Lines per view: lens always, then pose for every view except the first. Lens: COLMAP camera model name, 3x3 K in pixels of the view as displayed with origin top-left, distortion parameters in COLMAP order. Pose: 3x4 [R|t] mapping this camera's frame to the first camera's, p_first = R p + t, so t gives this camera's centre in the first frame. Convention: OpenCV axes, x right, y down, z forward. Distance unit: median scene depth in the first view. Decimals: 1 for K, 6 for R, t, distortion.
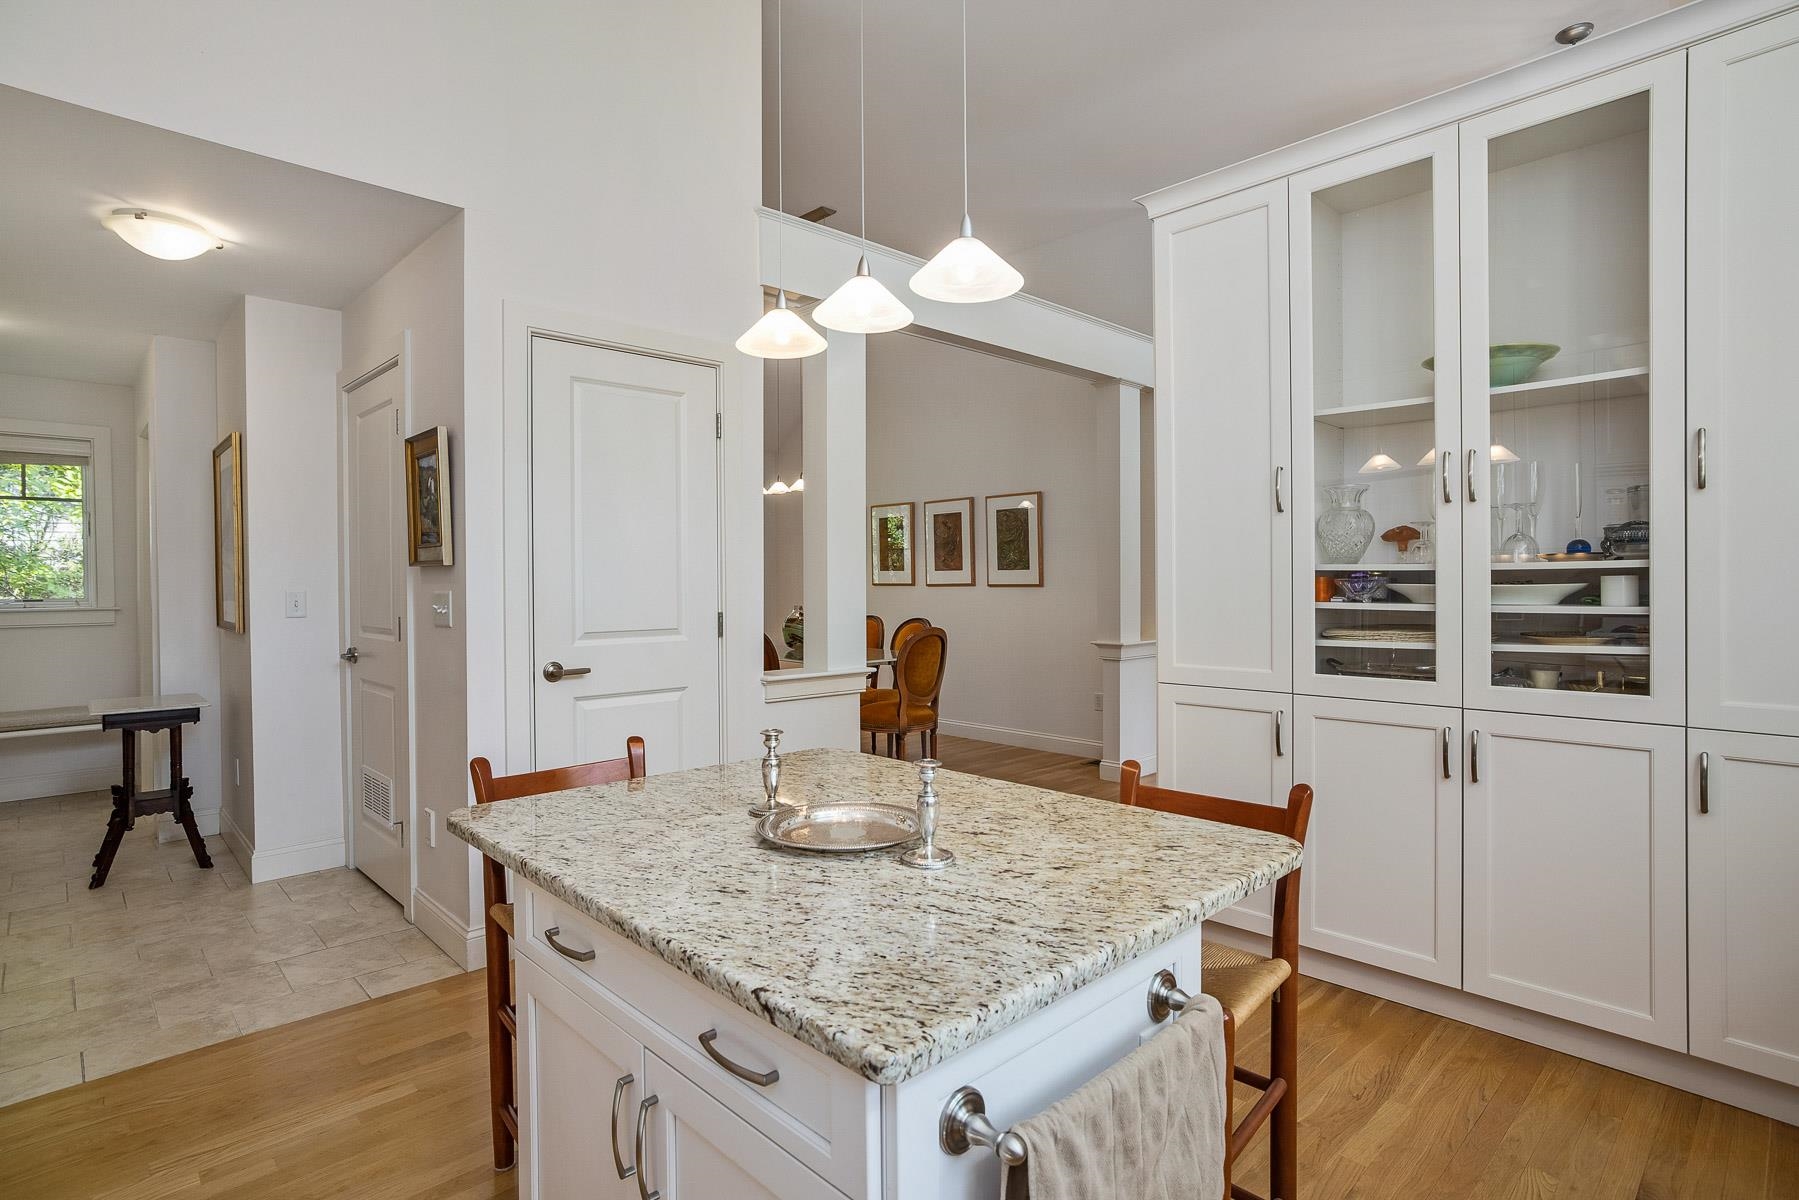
lens RADIAL K [[913.5, 0, 900.4], [0, 913.5, 595.9], [0, 0, 1]] dist [-0.001720, 0.000193]
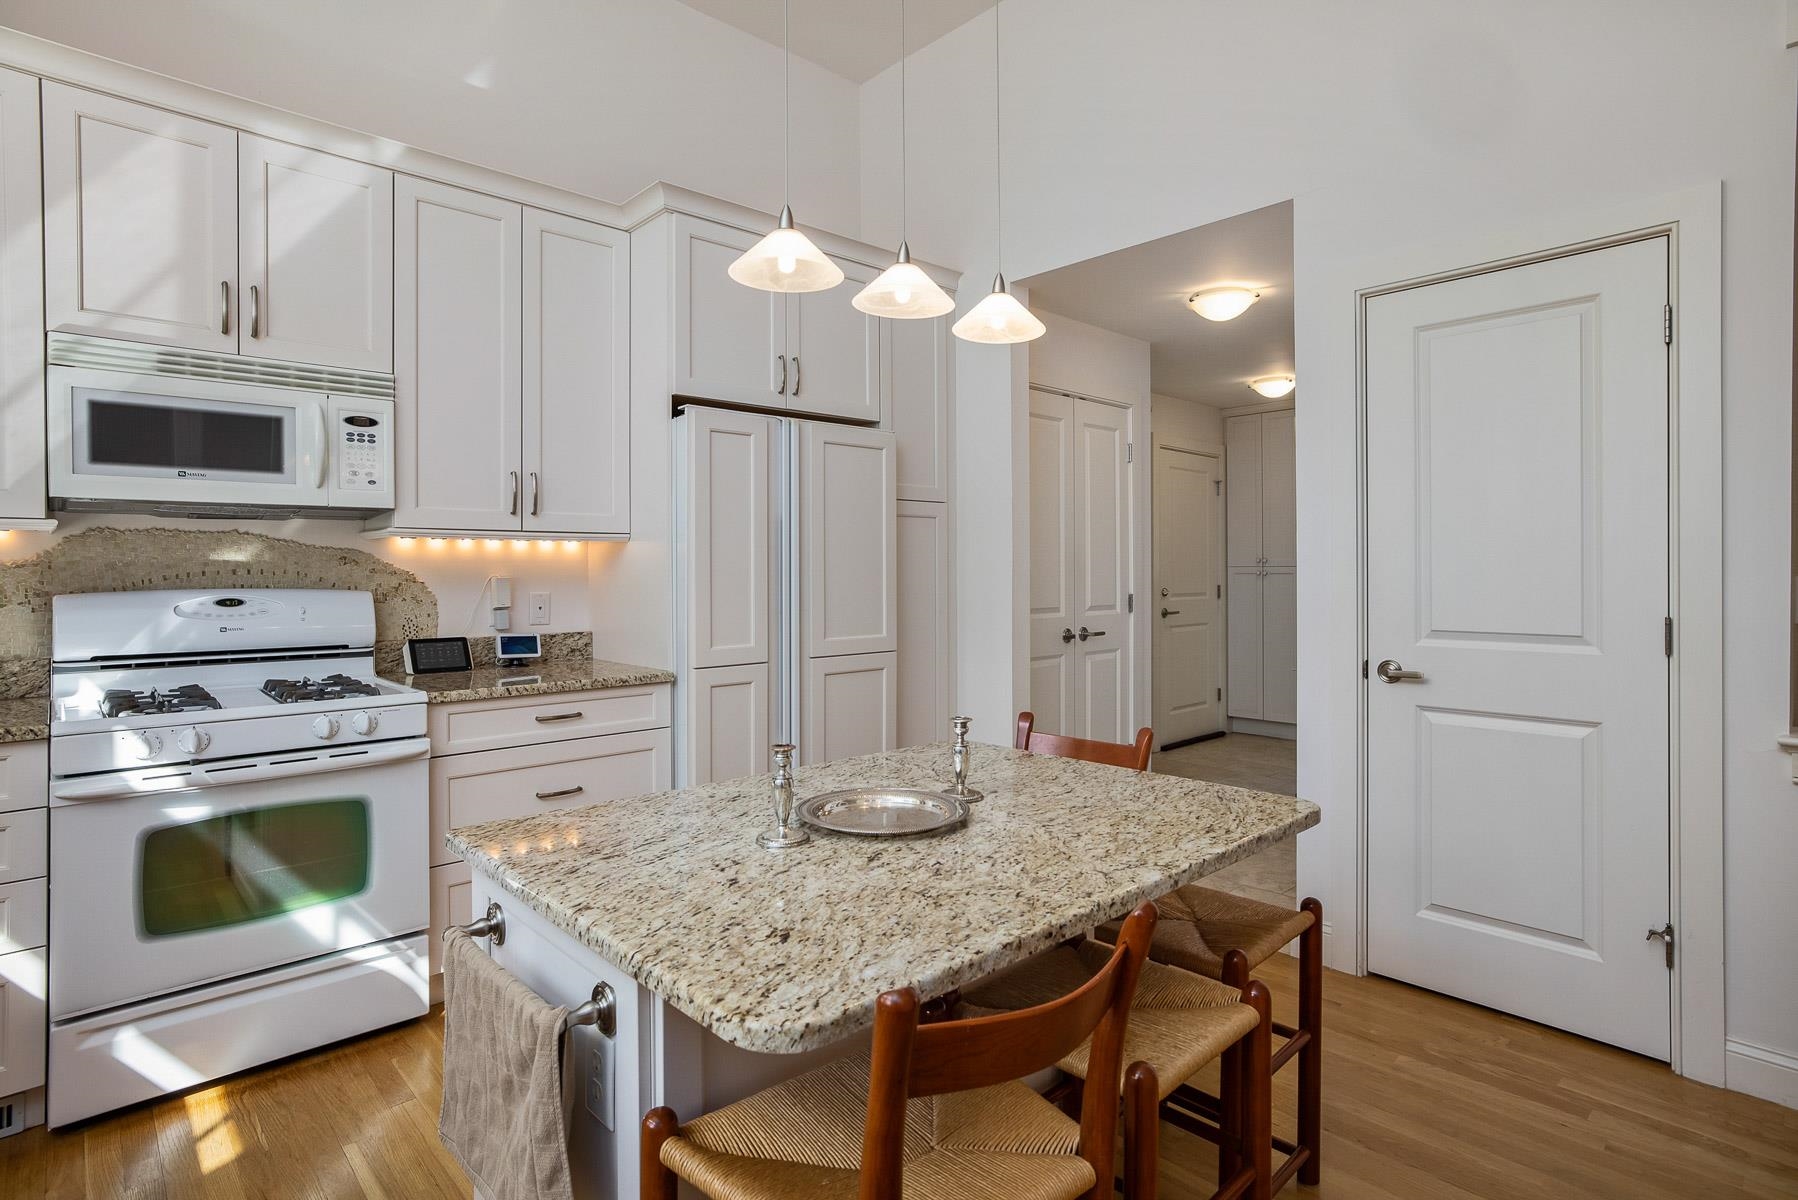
lens RADIAL K [[913.0, 0, 898.0], [0, 913.0, 580.9], [0, 0, 1]] dist [-0.001720, 0.000193]
pose [[-0.032661, 0.012546, -0.999388, 1.141020], [-0.009258, 0.999875, 0.012854, -0.025155], [0.999424, 0.009672, -0.032540, 1.237629]]
